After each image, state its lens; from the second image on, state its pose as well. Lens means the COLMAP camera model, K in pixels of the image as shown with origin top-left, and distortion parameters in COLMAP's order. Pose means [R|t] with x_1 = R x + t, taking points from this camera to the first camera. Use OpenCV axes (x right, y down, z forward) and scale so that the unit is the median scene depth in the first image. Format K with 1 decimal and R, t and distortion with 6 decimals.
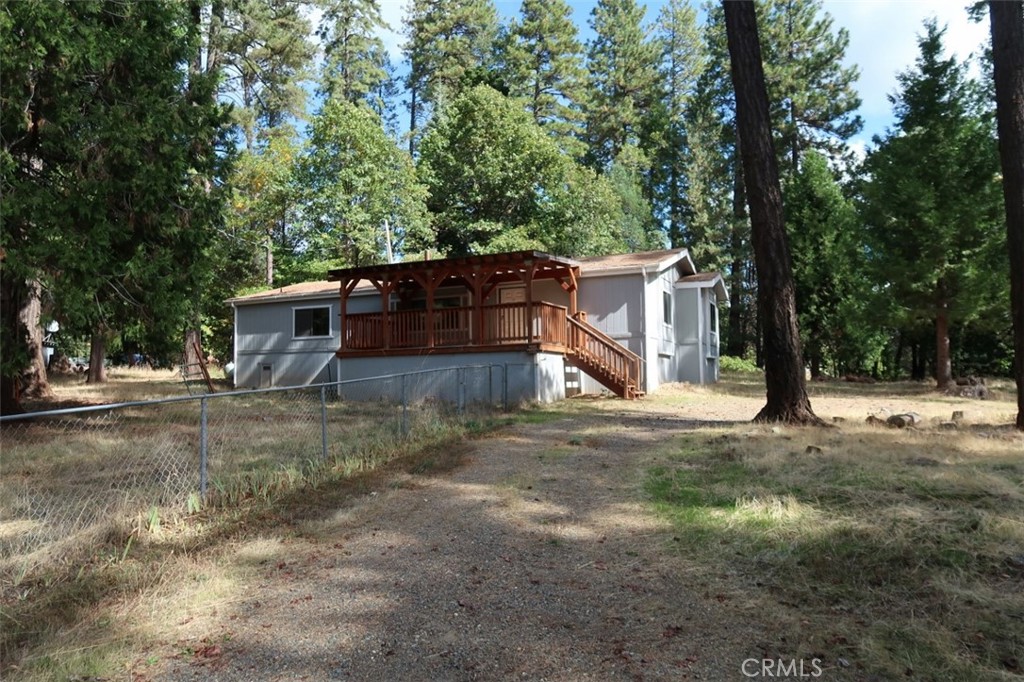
lens RADIAL K [[699.8, 0, 512.3], [0, 699.8, 341.4], [0, 0, 1]] dist [-0.033300, 0.009773]
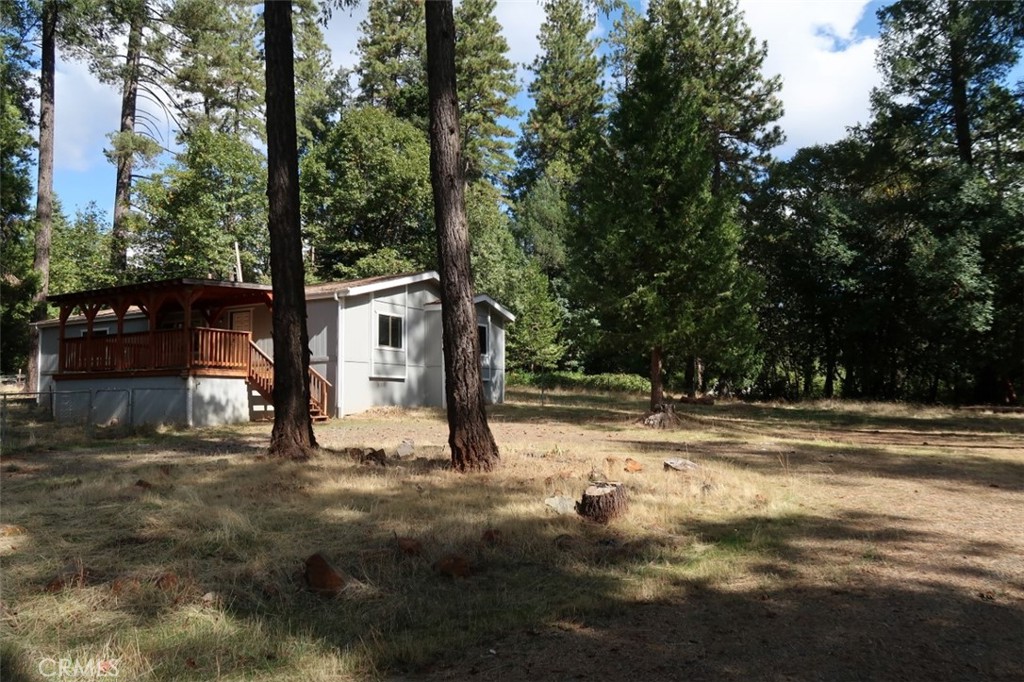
lens RADIAL K [[699.8, 0, 512.1], [0, 699.8, 339.5], [0, 0, 1]] dist [-0.033300, 0.009773]
pose [[0.997278, -0.000770, -0.073724, 0.397598], [-0.000807, 0.999772, -0.021349, -0.012707], [0.073724, 0.021350, 0.997050, 0.016706]]
